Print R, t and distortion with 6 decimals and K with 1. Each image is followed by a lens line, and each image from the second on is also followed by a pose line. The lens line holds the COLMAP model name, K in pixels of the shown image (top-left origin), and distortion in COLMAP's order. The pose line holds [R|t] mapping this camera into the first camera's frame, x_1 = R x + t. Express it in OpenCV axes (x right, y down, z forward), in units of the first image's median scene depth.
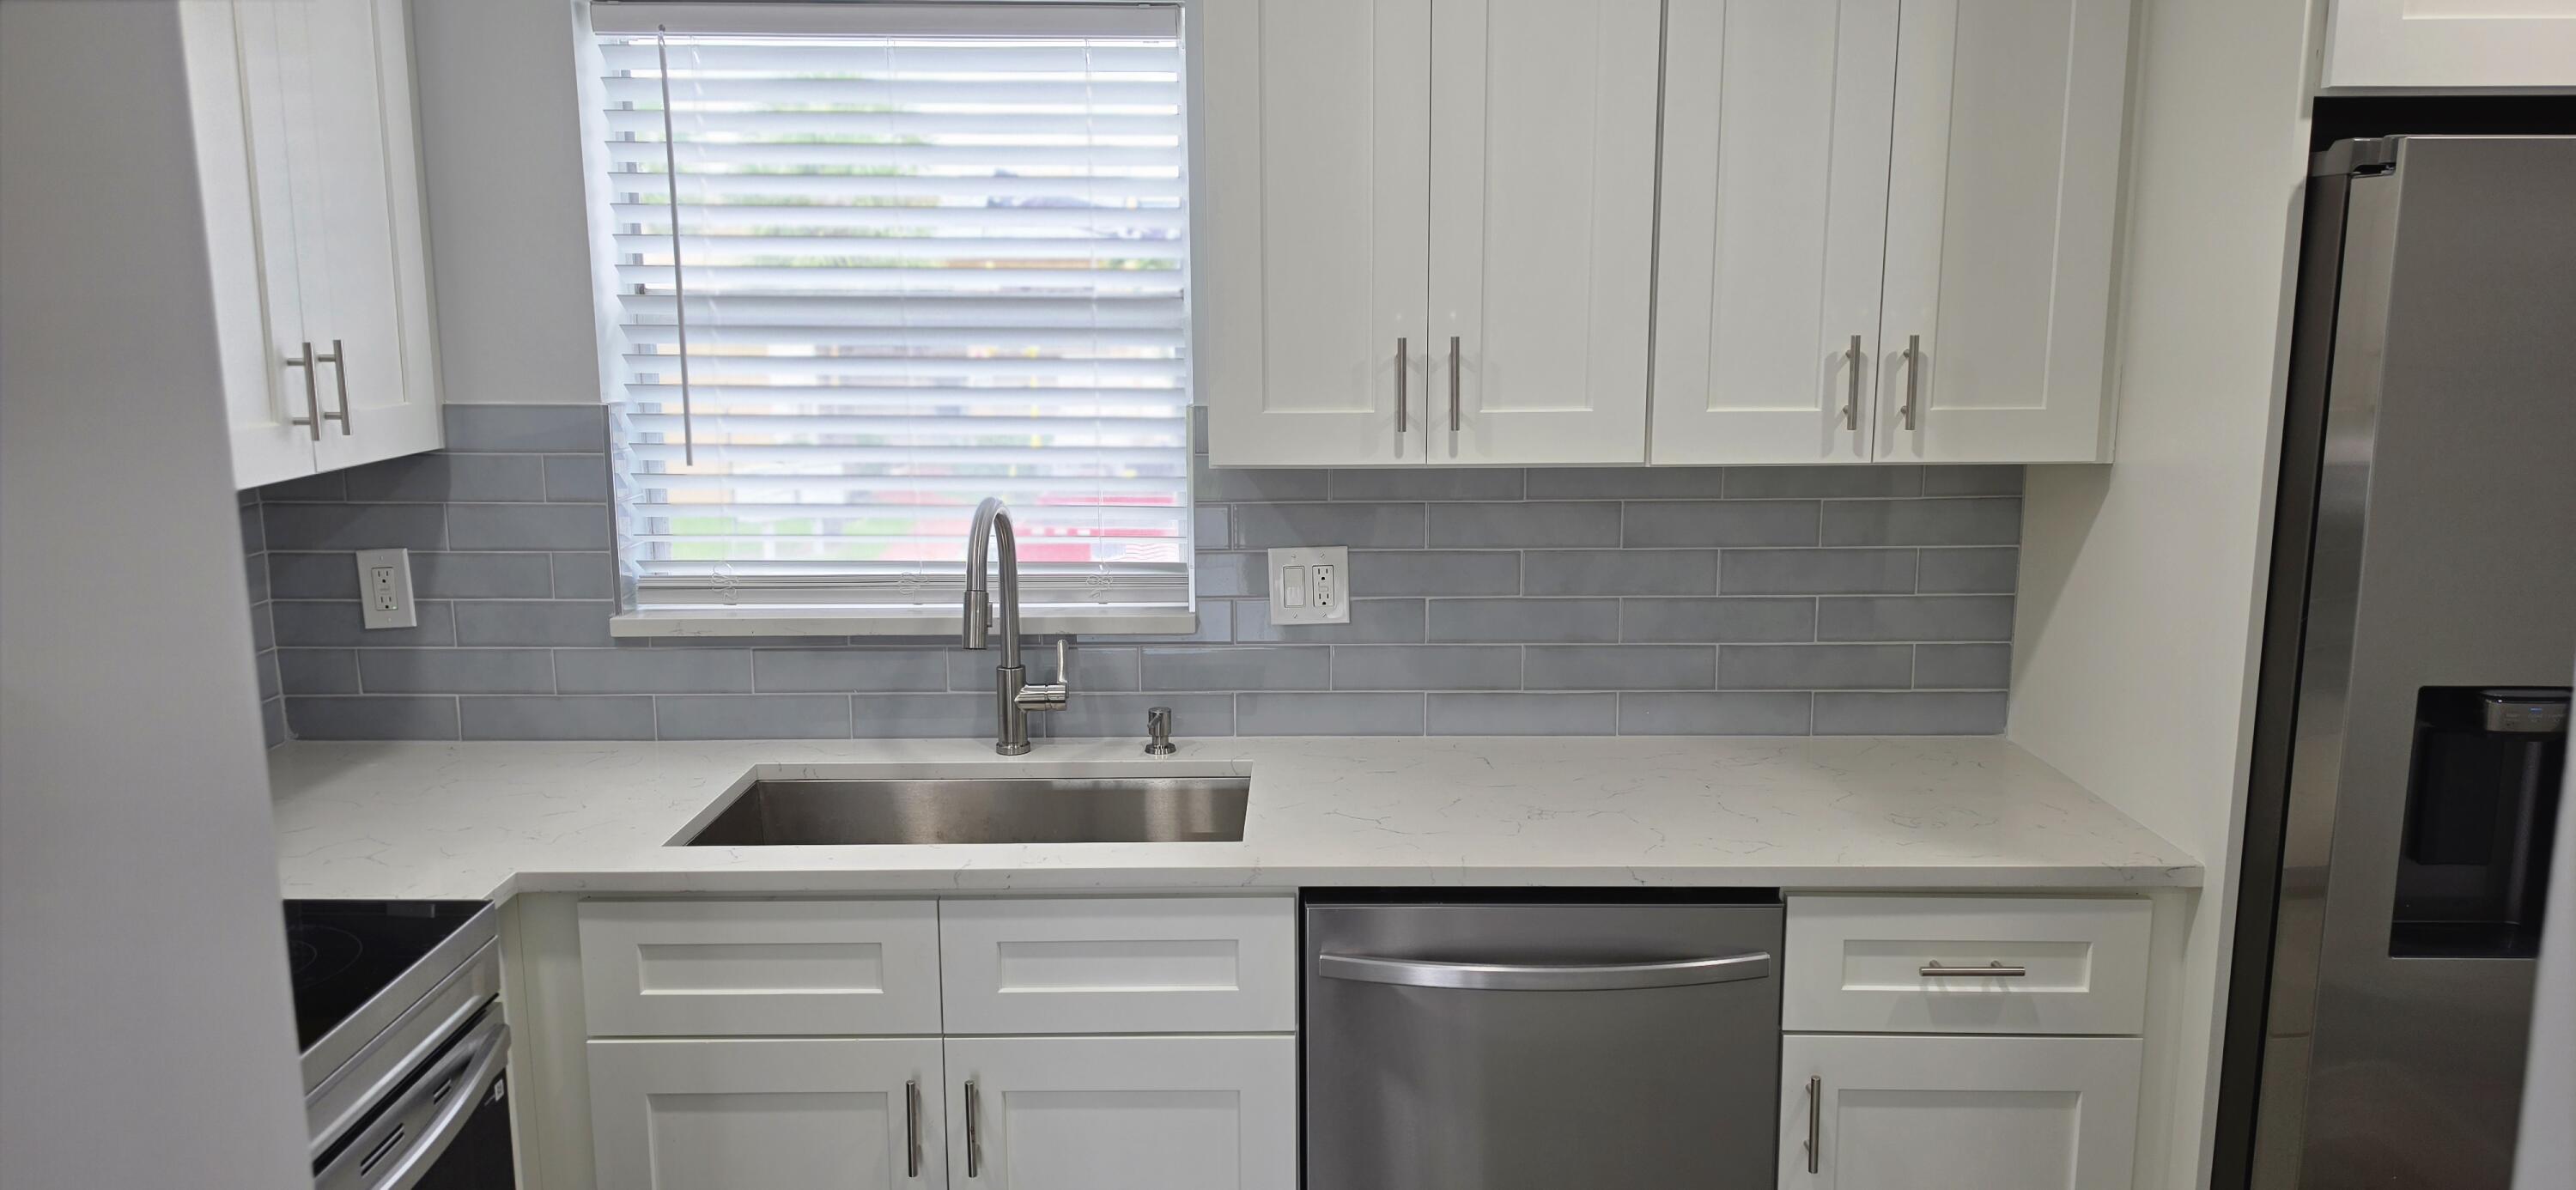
lens RADIAL K [[1768.8, 0, 1302.9], [0, 1768.8, 604.4], [0, 0, 1]] dist [0.071522, -0.000506]
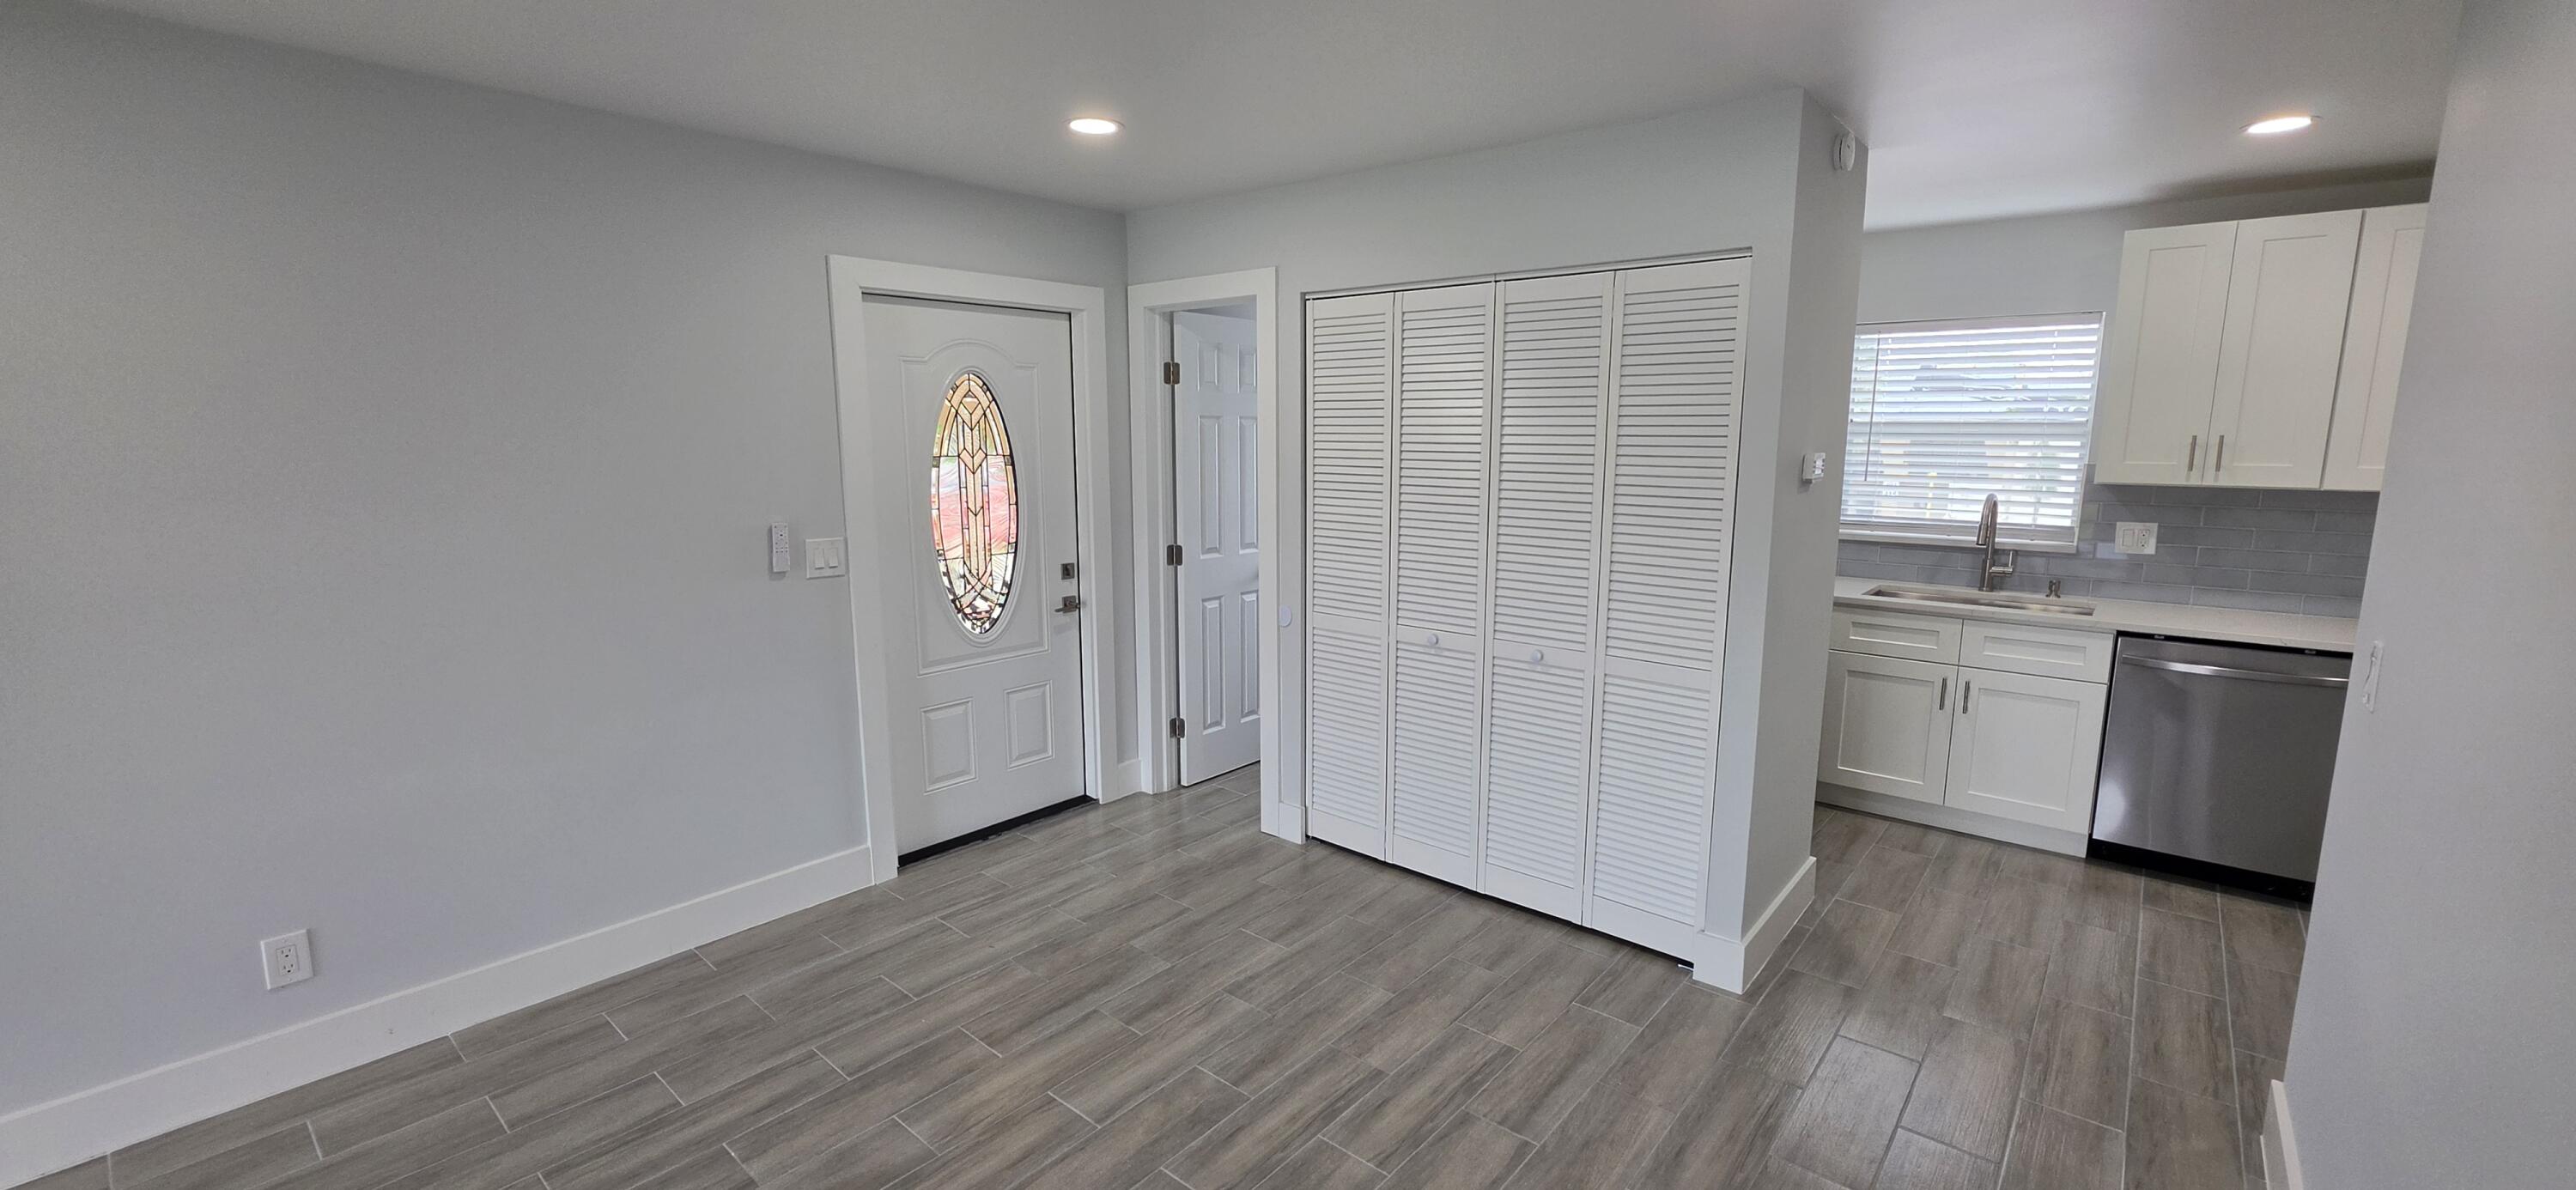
lens RADIAL K [[1026.7, 0, 1288.0], [0, 1026.7, 595.0], [0, 0, 1]] dist [-0.000626, 0.000028]
pose [[0.766499, 0.105339, -0.633548, 0.012633], [-0.121777, 0.992400, 0.017673, 0.195000], [0.630594, 0.063605, 0.773502, -0.888478]]
